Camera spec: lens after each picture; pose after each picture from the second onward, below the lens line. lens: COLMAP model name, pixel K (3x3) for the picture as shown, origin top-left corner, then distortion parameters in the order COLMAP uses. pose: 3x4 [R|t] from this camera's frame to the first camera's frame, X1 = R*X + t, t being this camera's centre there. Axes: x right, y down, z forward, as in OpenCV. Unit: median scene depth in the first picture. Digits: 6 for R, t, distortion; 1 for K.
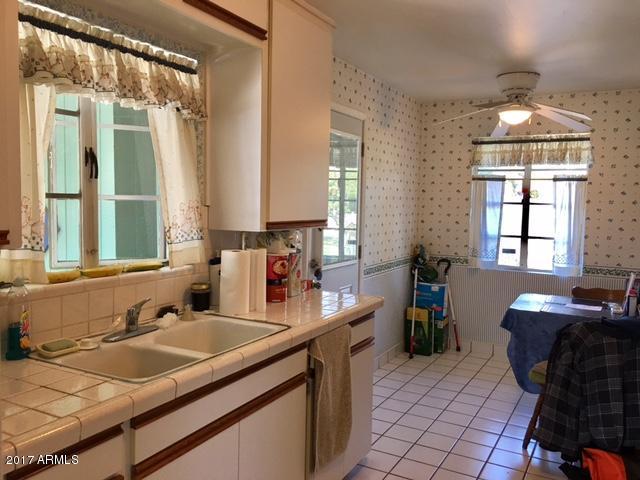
lens RADIAL K [[536.4, 0, 320.0], [0, 536.4, 239.1], [0, 0, 1]] dist [0.057677, -0.072073]
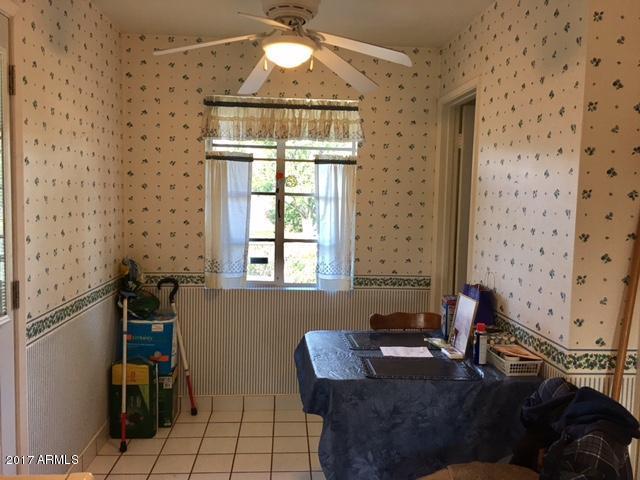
lens RADIAL K [[536.4, 0, 318.1], [0, 536.4, 236.3], [0, 0, 1]] dist [0.057677, -0.072073]
pose [[0.841791, -0.042428, 0.538133, 0.036452], [0.034532, 0.999097, 0.024754, -0.025573], [-0.538697, -0.002255, 0.842496, 0.372665]]
